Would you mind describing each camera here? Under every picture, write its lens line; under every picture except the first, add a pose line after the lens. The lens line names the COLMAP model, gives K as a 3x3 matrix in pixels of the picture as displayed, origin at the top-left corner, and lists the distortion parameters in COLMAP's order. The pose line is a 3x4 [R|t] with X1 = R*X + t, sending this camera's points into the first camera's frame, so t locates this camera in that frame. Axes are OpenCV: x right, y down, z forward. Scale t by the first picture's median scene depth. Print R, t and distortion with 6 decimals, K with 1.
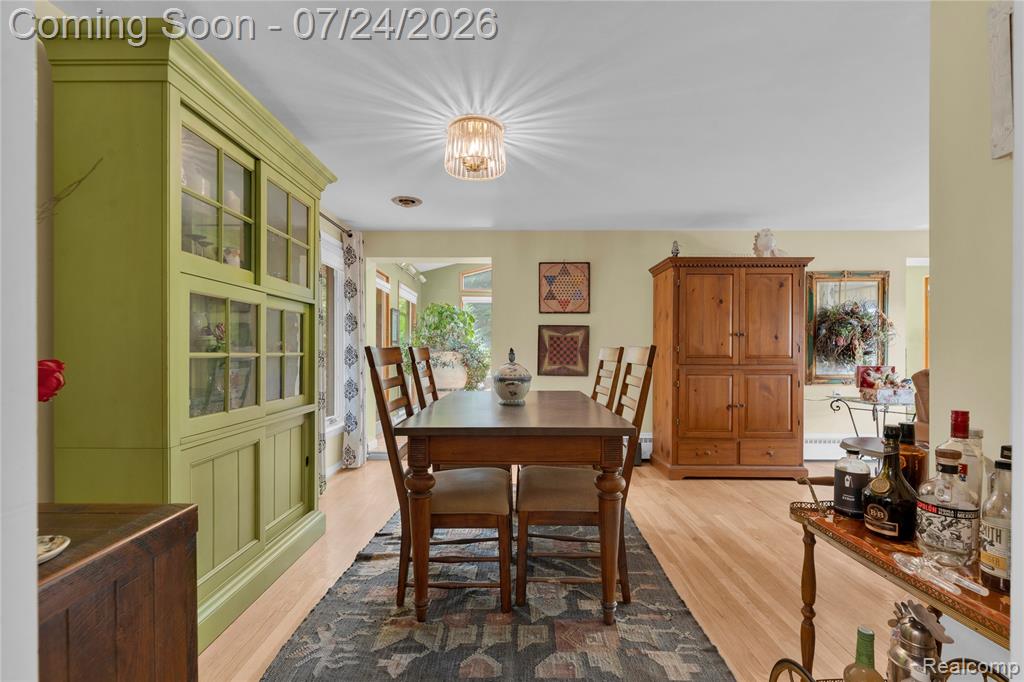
lens RADIAL K [[478.5, 0, 512.4], [0, 478.5, 350.9], [0, 0, 1]] dist [-0.000070, -0.000054]
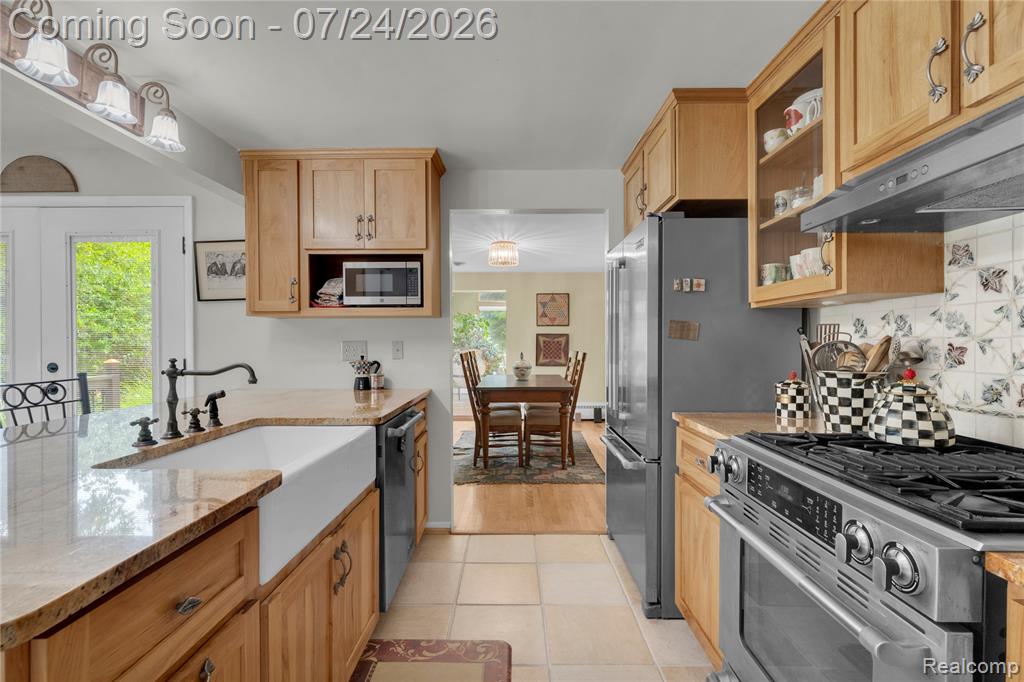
lens RADIAL K [[478.5, 0, 512.4], [0, 478.5, 350.9], [0, 0, 1]] dist [-0.000070, -0.000054]
pose [[0.999999, -0.001442, -0.000305, -0.037062], [0.001448, 0.999816, 0.019148, -0.044871], [0.000278, -0.019149, 0.999817, -0.902911]]
